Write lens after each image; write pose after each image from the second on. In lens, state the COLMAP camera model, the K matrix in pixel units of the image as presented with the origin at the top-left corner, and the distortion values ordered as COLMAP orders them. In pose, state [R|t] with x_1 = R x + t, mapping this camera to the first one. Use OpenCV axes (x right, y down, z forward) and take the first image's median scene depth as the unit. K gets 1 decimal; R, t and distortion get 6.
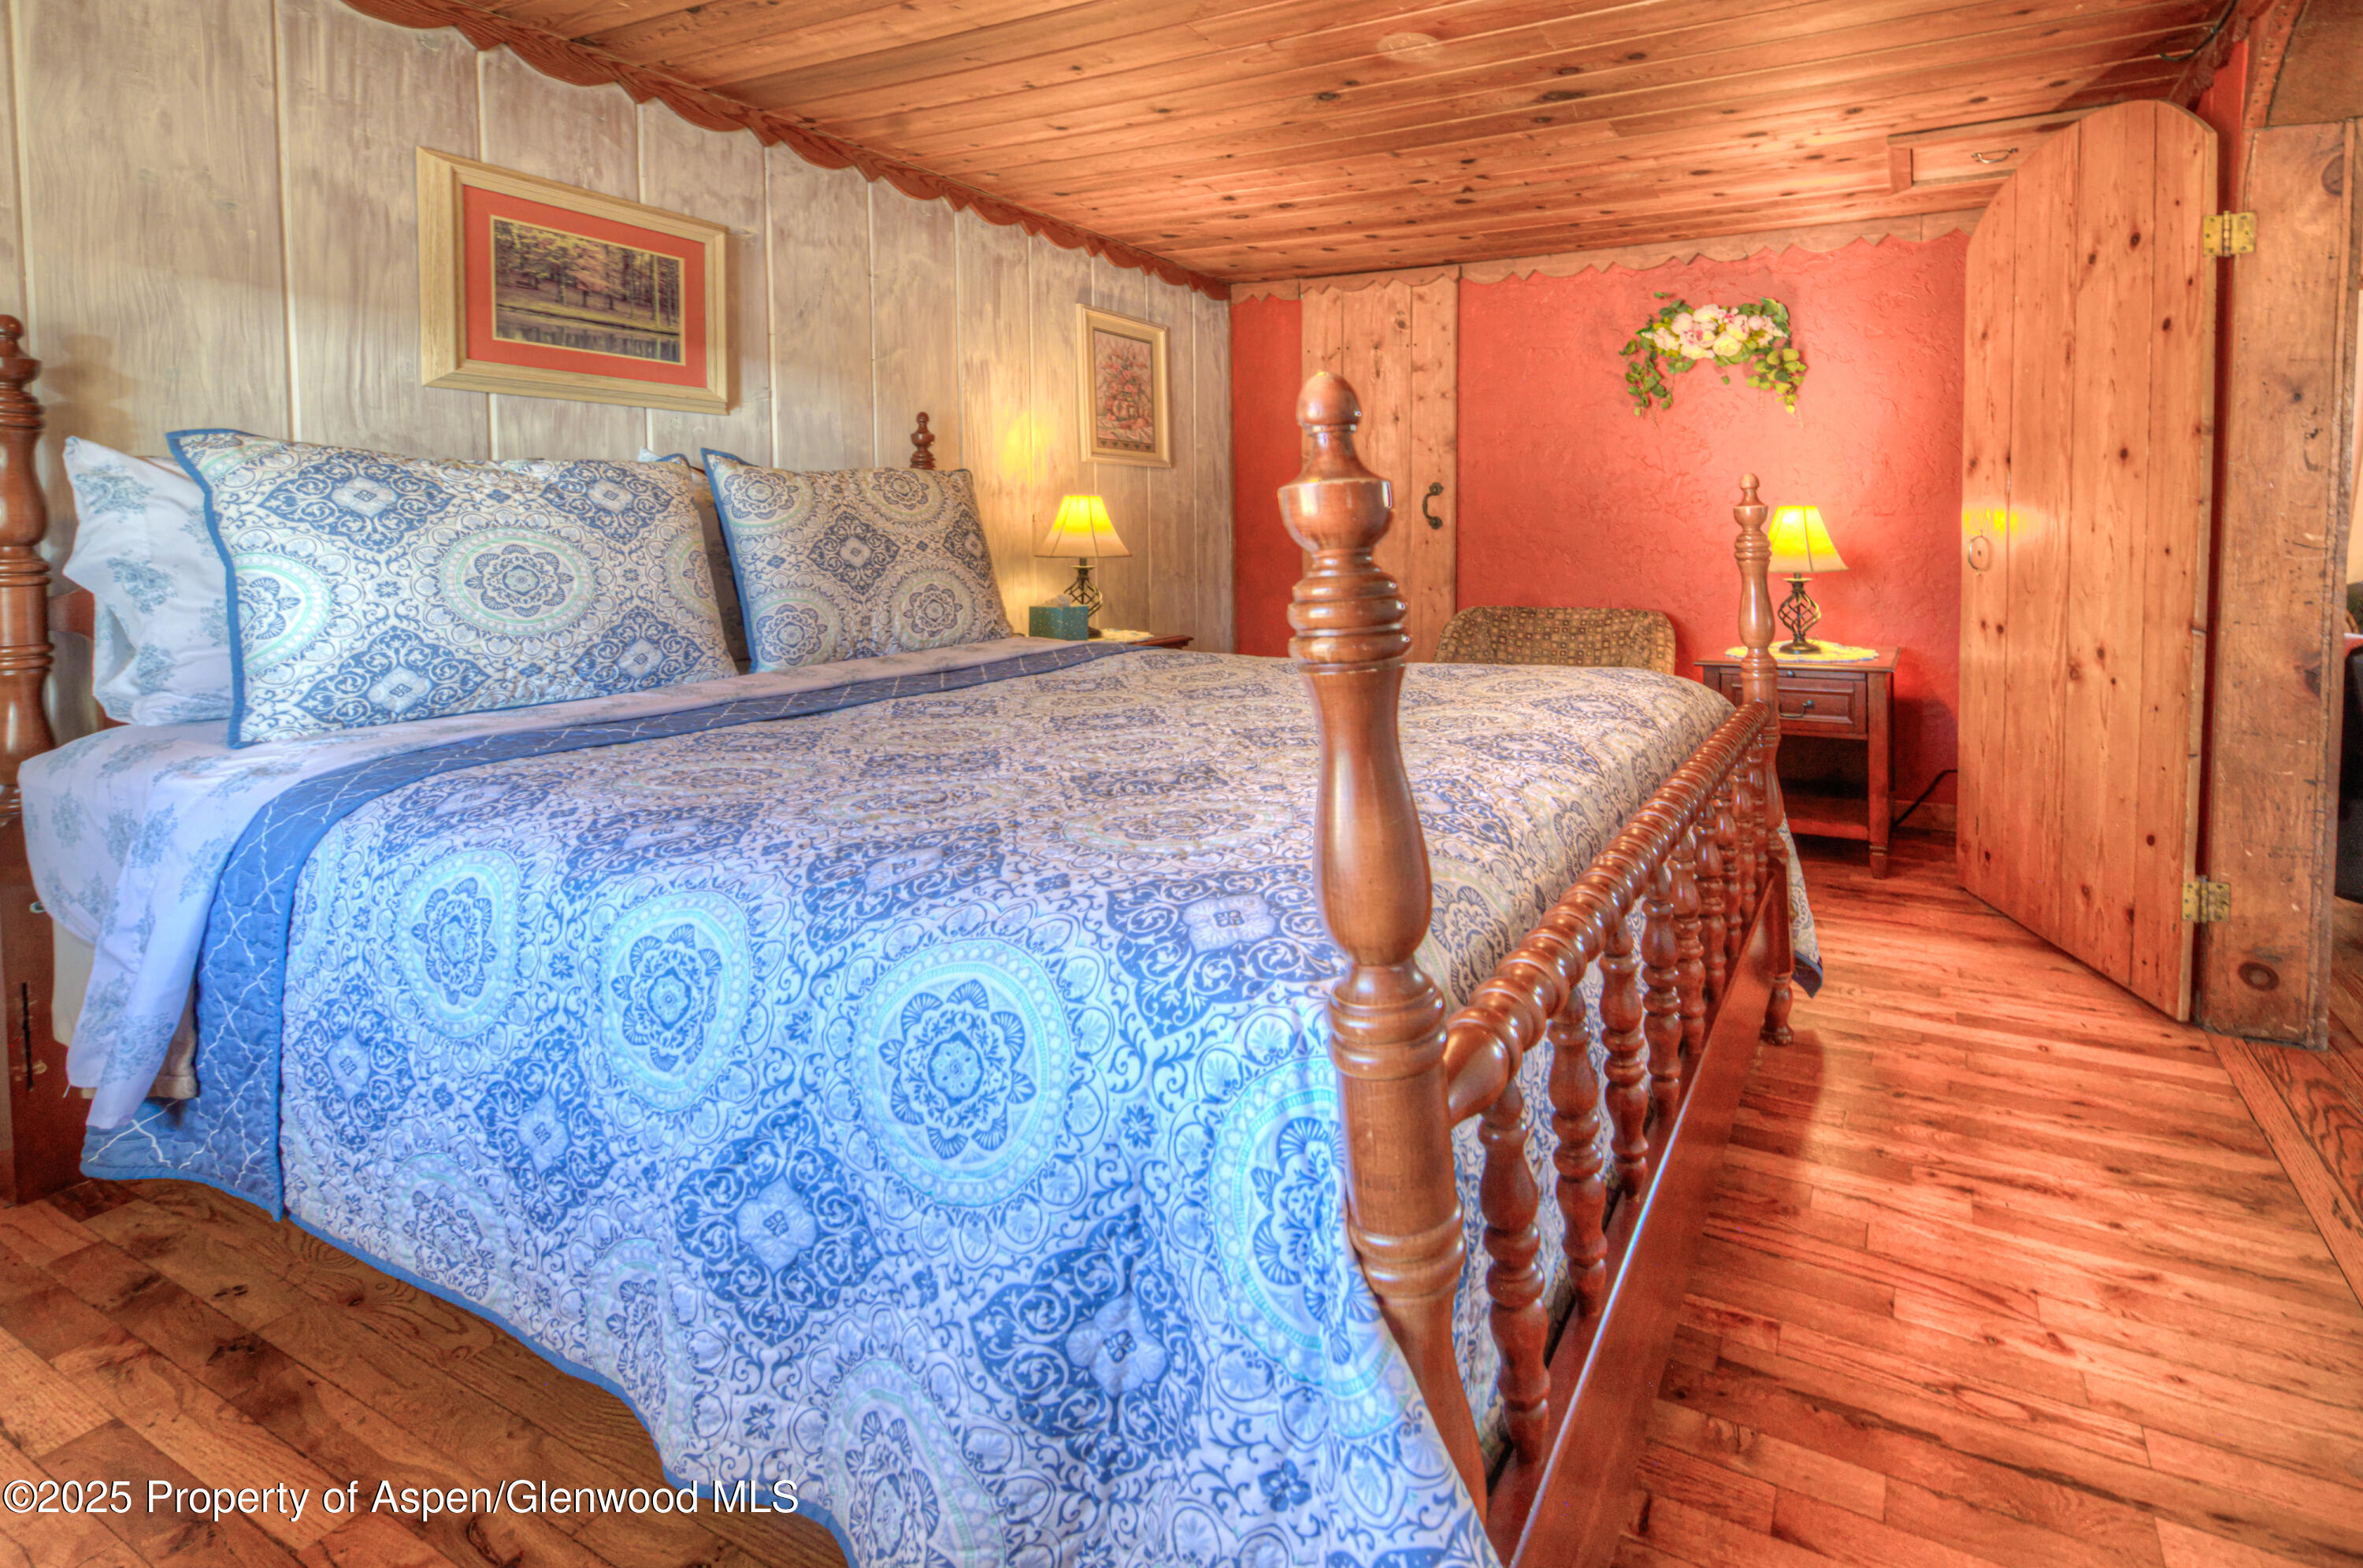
lens RADIAL K [[965.9, 0, 1182.5], [0, 965.9, 489.2], [0, 0, 1]] dist [0.008676, -0.000119]
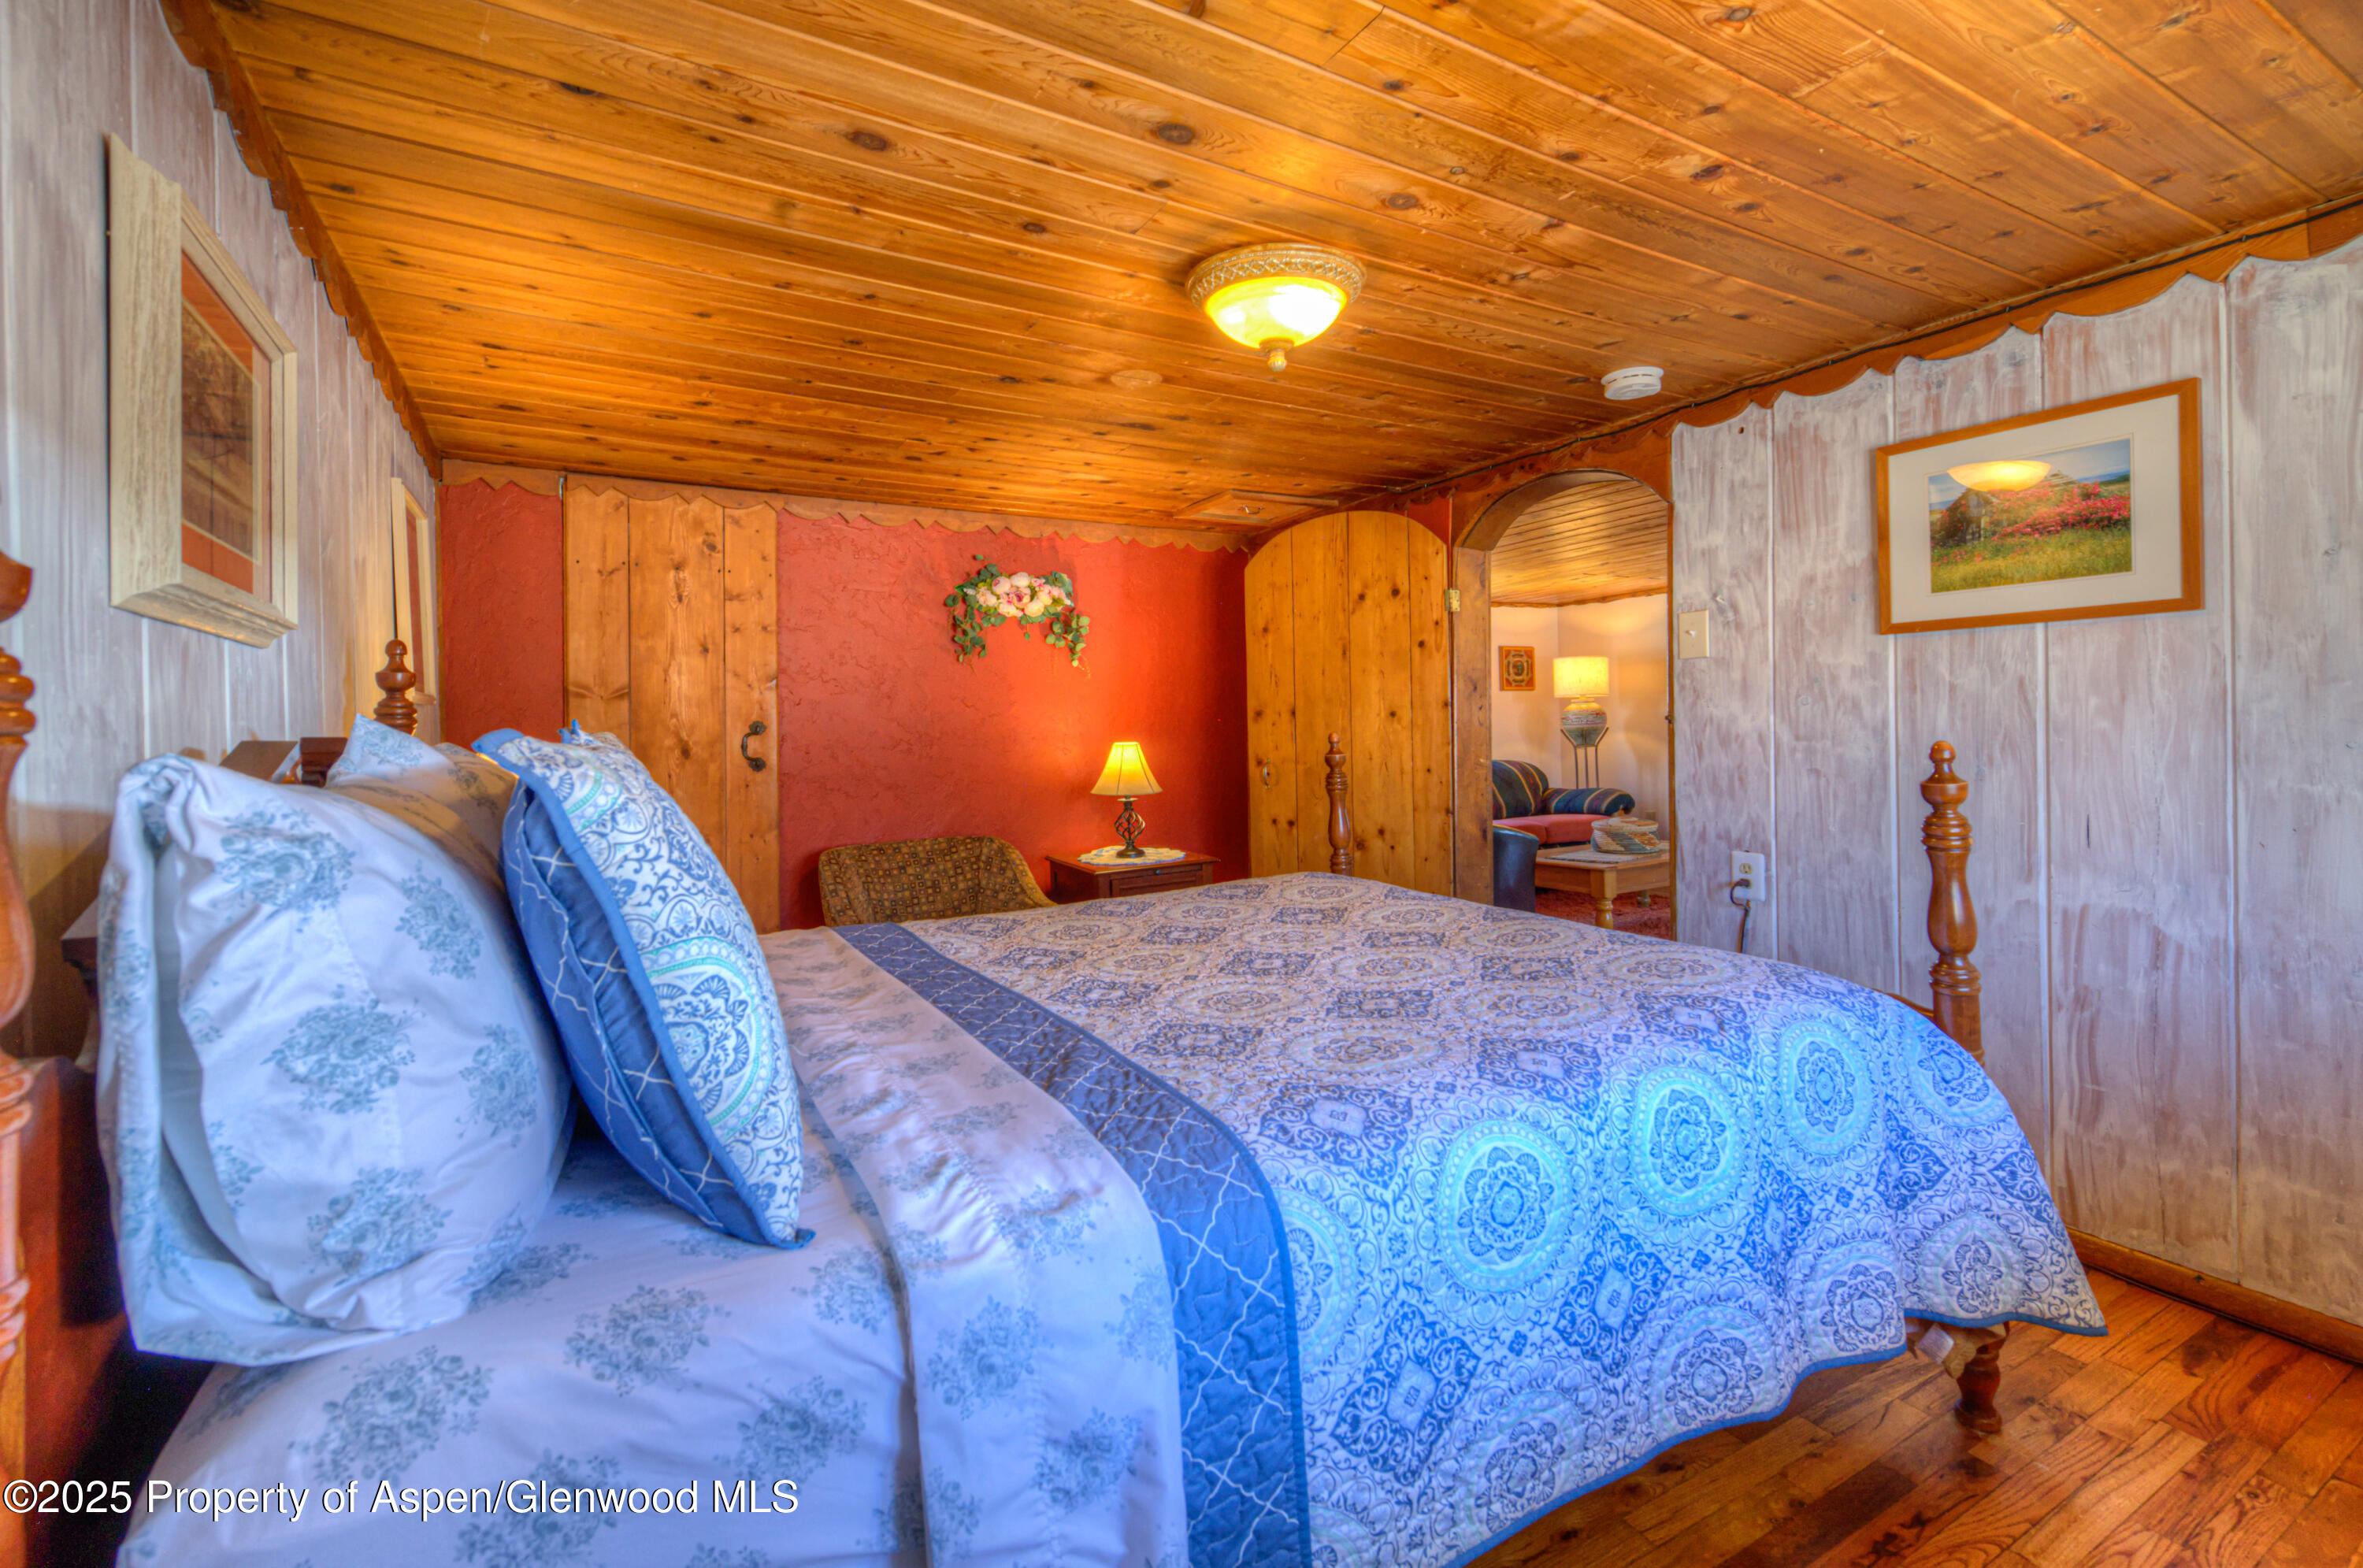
lens RADIAL K [[1009.8, 0, 1178.9], [0, 1009.8, 682.5], [0, 0, 1]] dist [0.000516, -0.000180]
pose [[0.616104, 0.023081, 0.787327, -0.378695], [0.000014, 0.999570, -0.029314, -0.023289], [-0.787665, 0.018071, 0.615839, 0.108415]]
